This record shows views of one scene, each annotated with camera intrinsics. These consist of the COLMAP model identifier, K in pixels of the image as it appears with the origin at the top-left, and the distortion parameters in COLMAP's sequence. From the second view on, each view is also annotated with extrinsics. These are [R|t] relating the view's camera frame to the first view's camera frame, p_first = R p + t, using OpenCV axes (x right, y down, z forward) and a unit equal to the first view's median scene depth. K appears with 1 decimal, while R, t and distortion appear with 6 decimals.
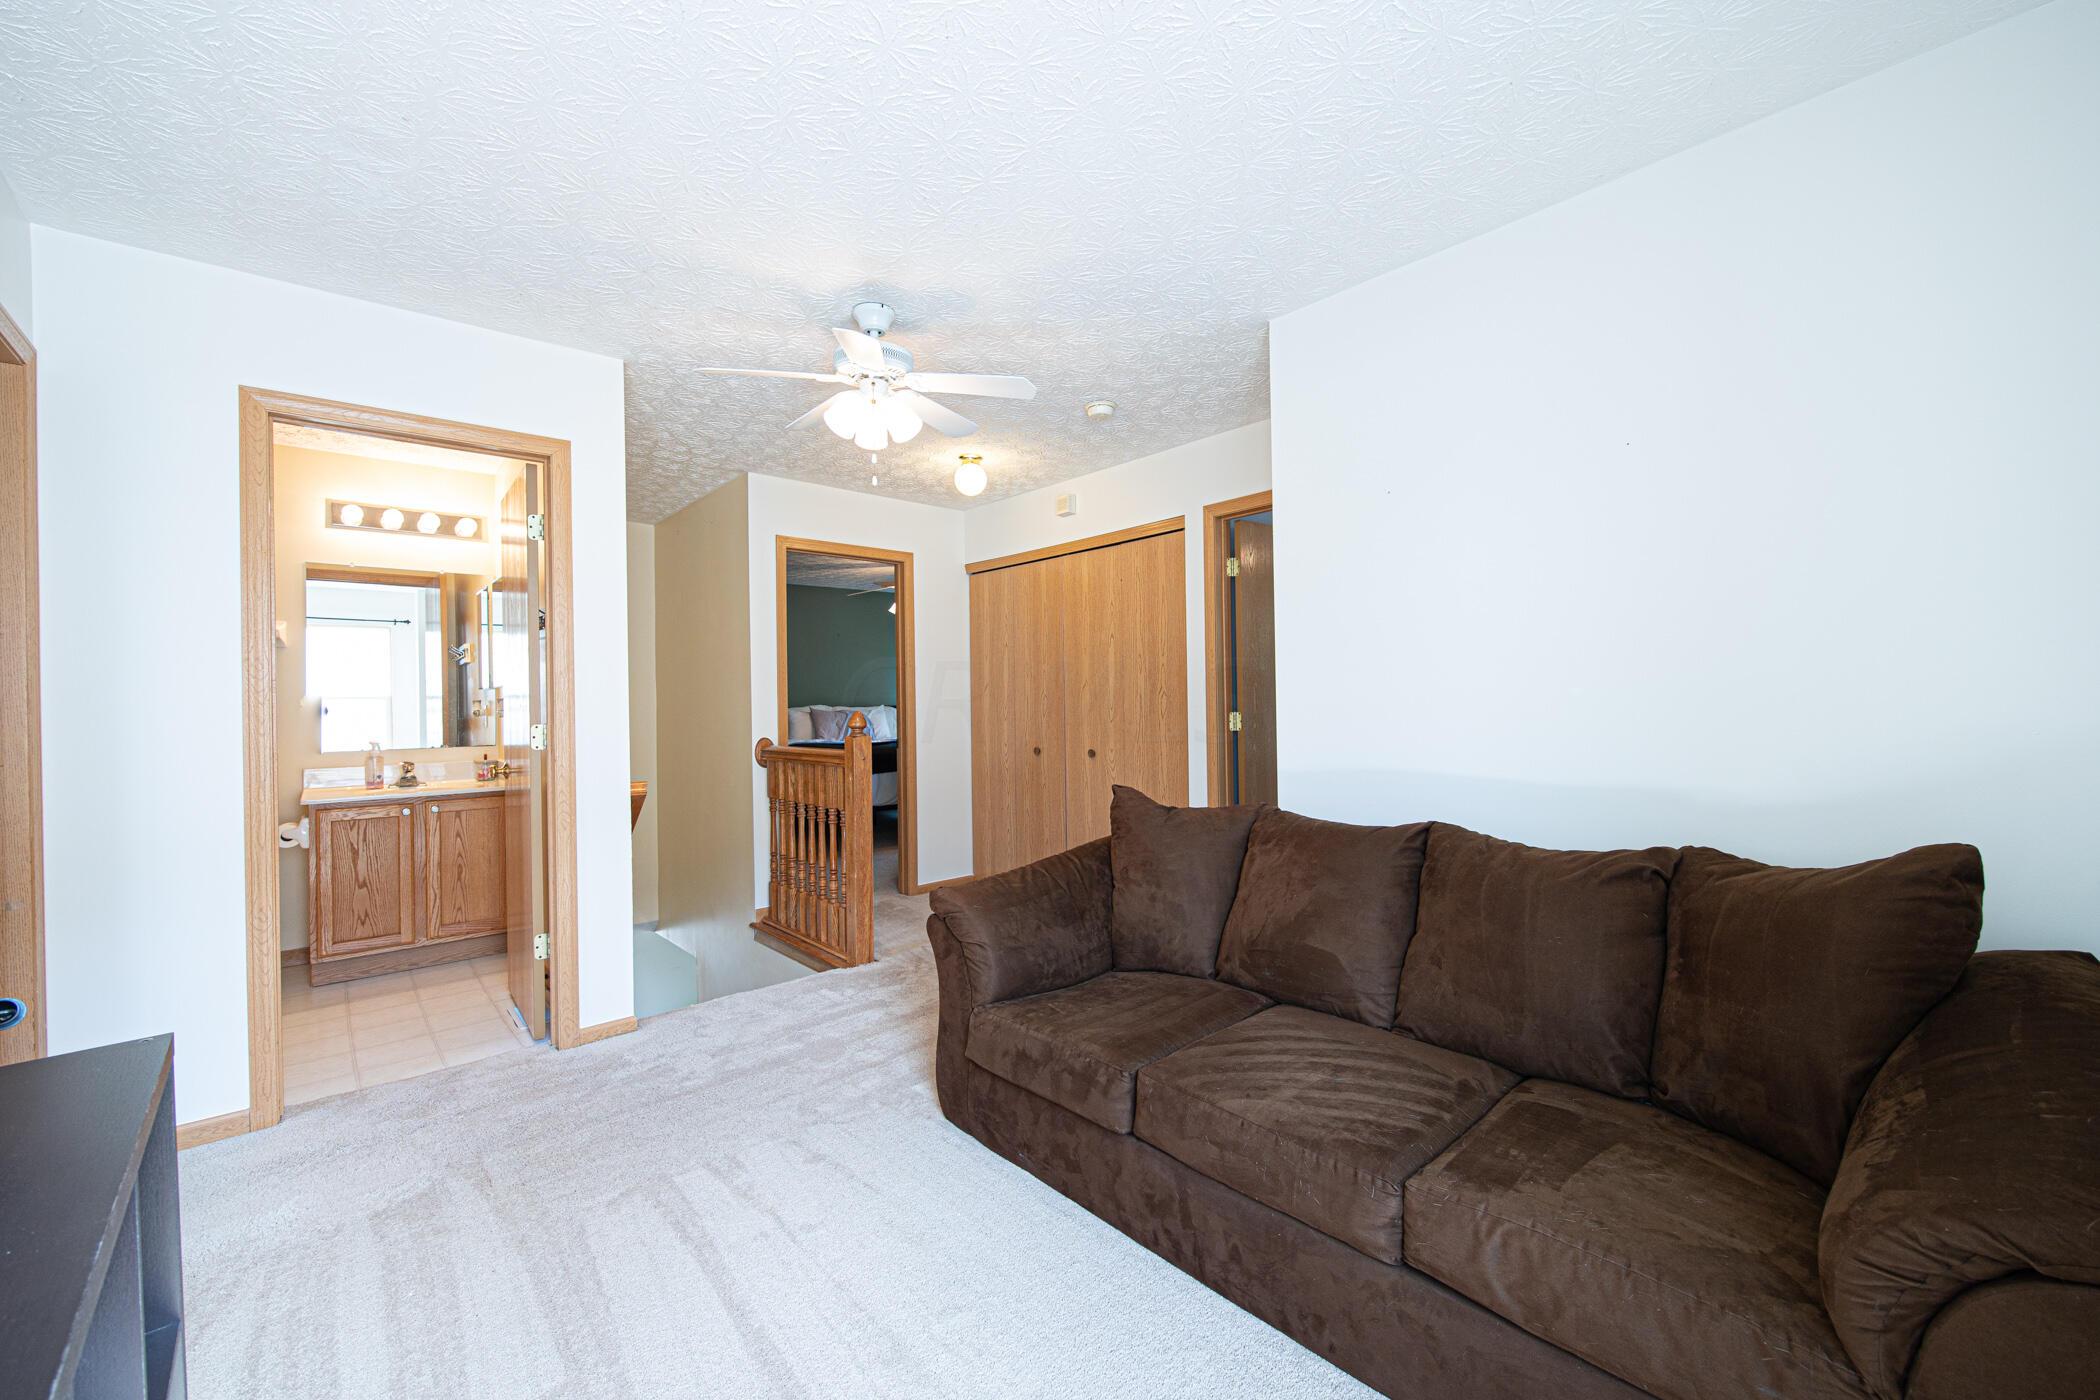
lens RADIAL K [[828.3, 0, 1047.3], [0, 828.3, 707.9], [0, 0, 1]] dist [-0.001471, -0.000191]
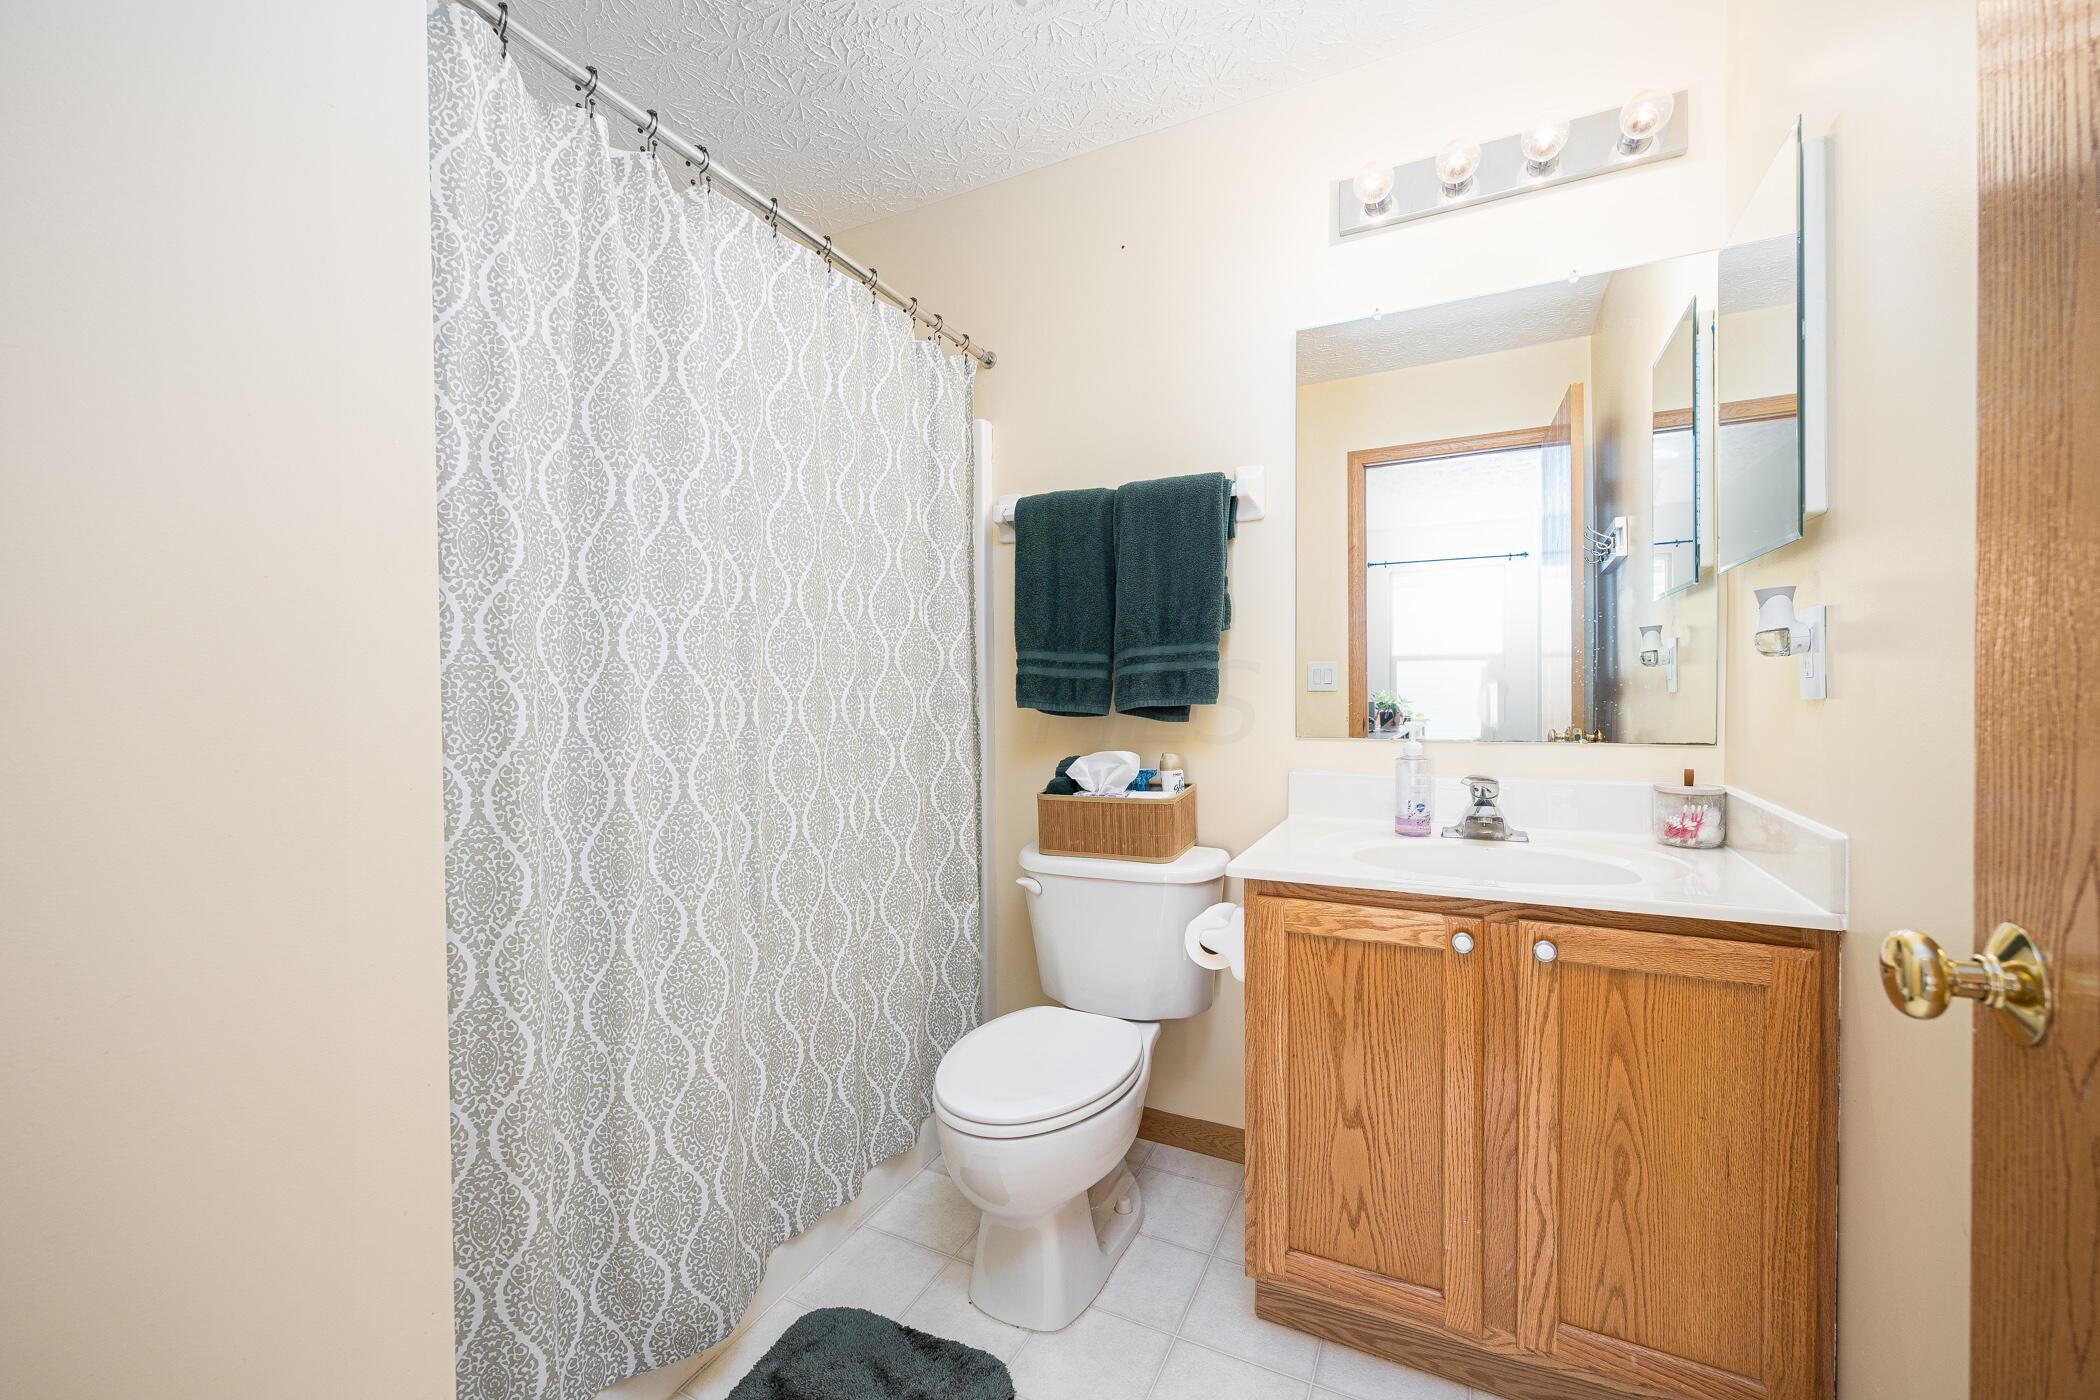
lens RADIAL K [[828.3, 0, 1049.0], [0, 828.3, 702.0], [0, 0, 1]] dist [-0.001471, -0.000191]
pose [[0.371763, 0.017256, -0.928167, -0.511680], [-0.003212, 0.999845, 0.017302, 0.024781], [0.928322, -0.003451, 0.371761, 0.697359]]
